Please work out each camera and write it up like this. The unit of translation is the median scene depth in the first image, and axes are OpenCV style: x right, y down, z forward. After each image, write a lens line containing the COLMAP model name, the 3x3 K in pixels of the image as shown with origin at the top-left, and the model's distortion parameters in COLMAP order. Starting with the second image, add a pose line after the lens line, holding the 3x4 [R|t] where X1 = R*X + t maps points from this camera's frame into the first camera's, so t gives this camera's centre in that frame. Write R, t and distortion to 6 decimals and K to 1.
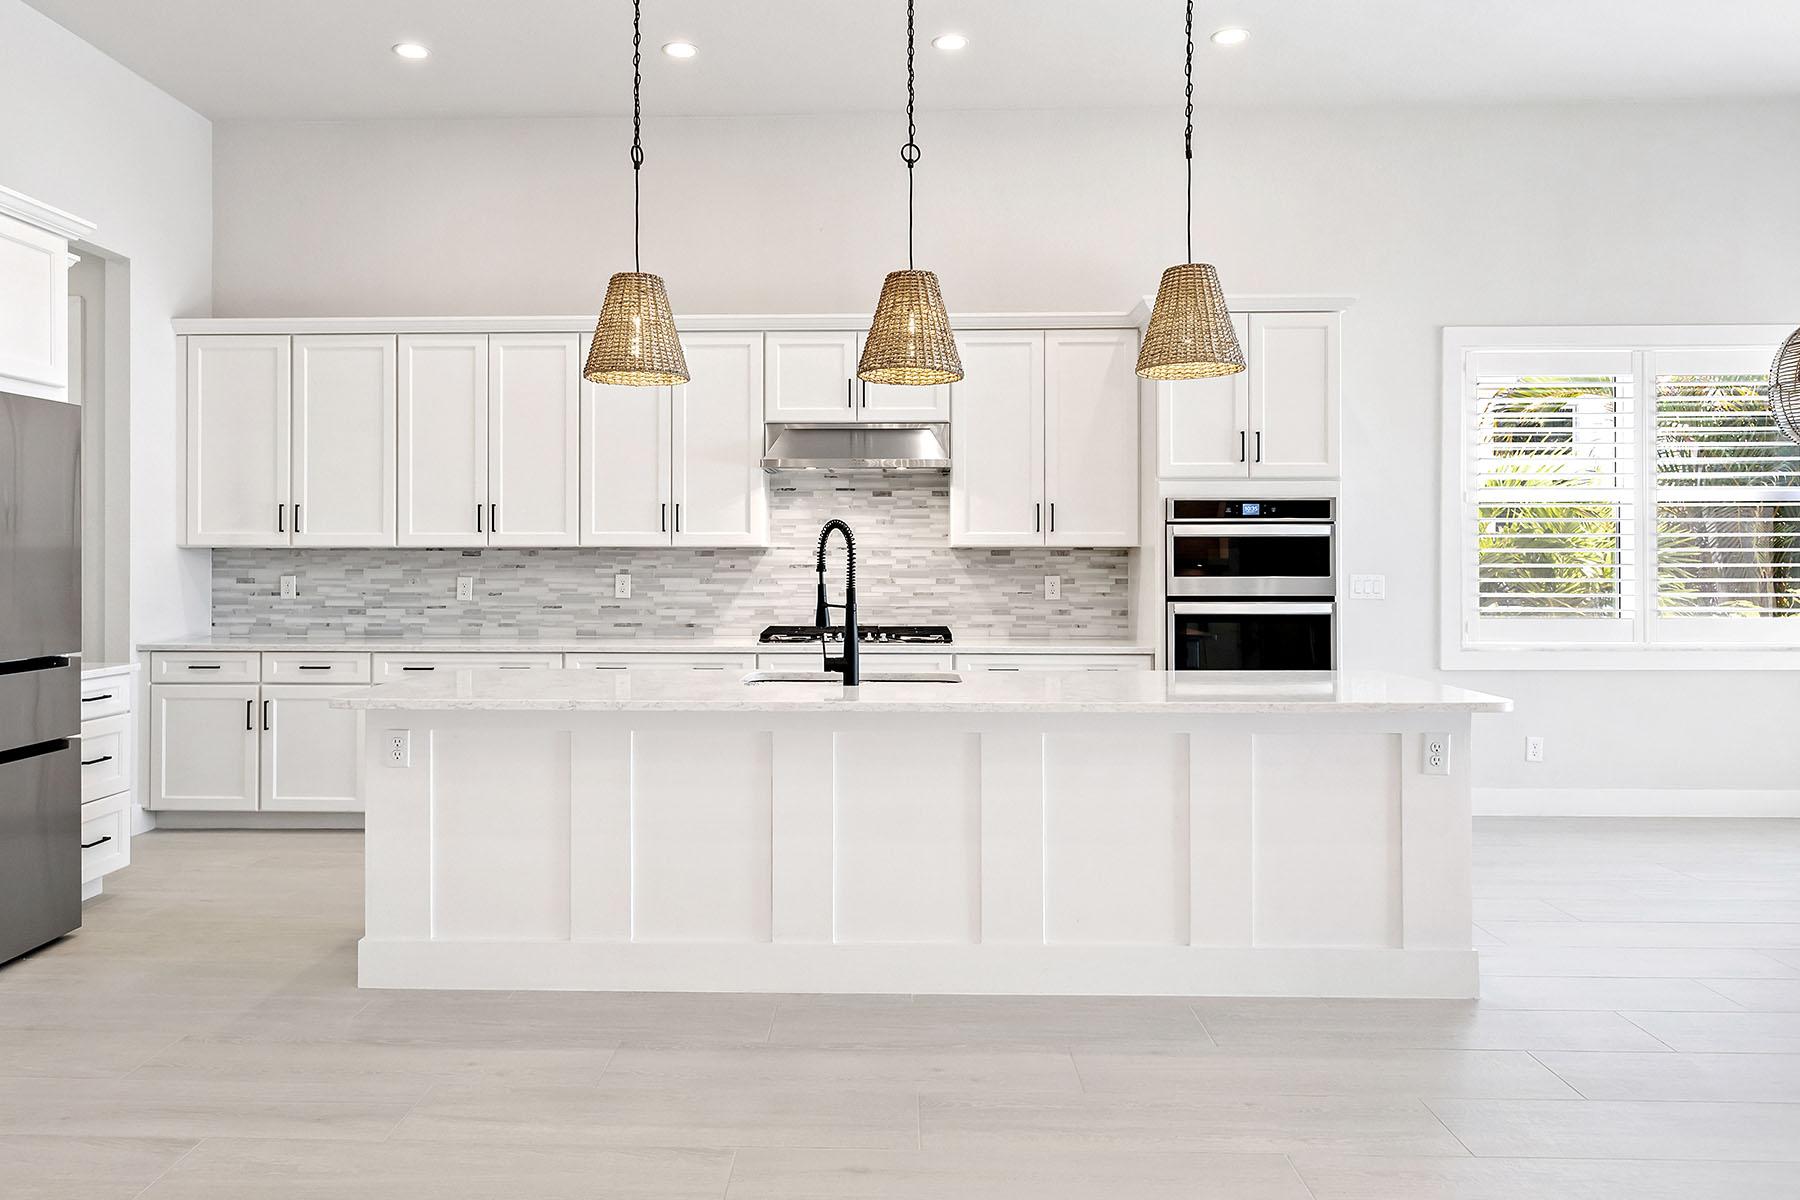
lens RADIAL K [[1134.1, 0, 928.0], [0, 1134.1, 563.1], [0, 0, 1]] dist [0.006397, -0.004291]
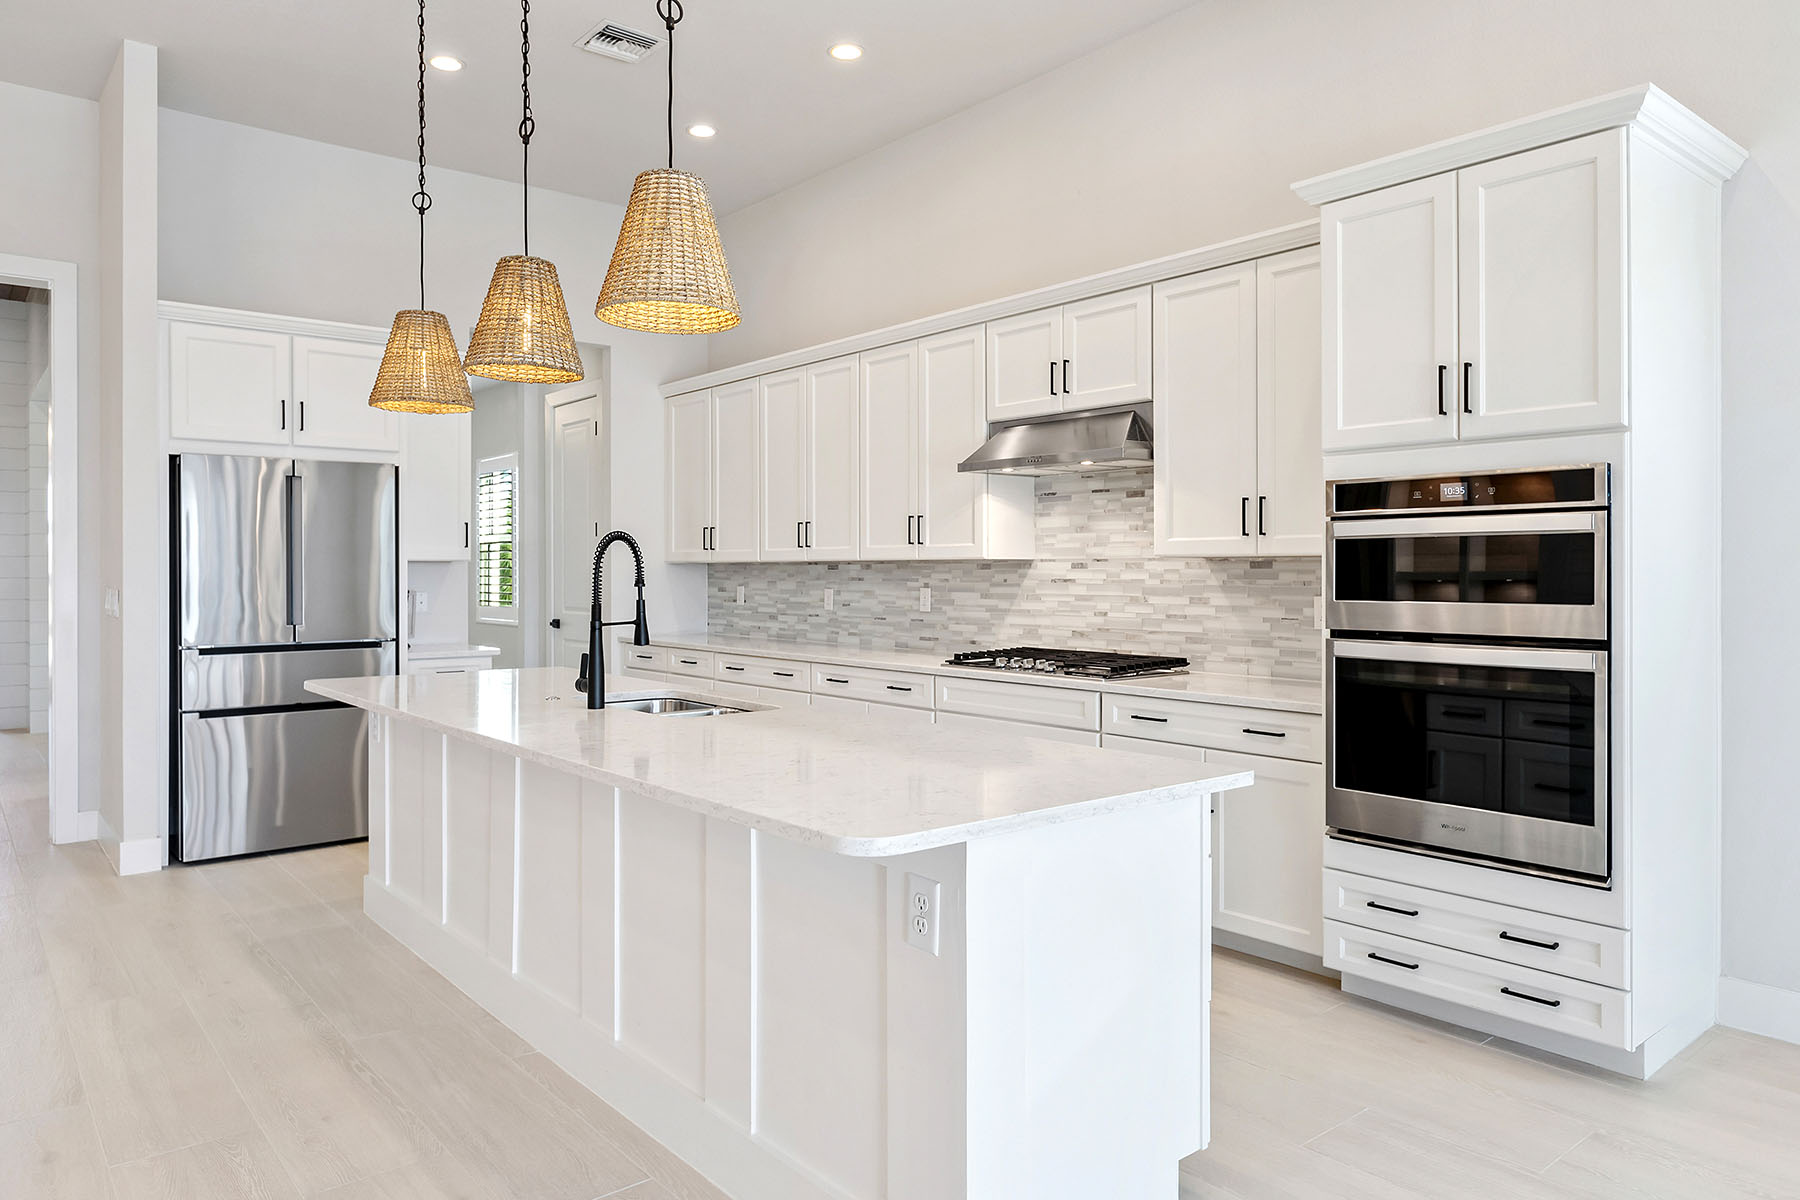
lens RADIAL K [[1134.1, 0, 905.9], [0, 1134.1, 576.1], [0, 0, 1]] dist [0.006397, -0.004291]
pose [[0.681206, 0.002992, -0.732086, 0.451393], [-0.002545, 0.999995, 0.001719, -0.002089], [0.732087, 0.000692, 0.681211, 0.314341]]
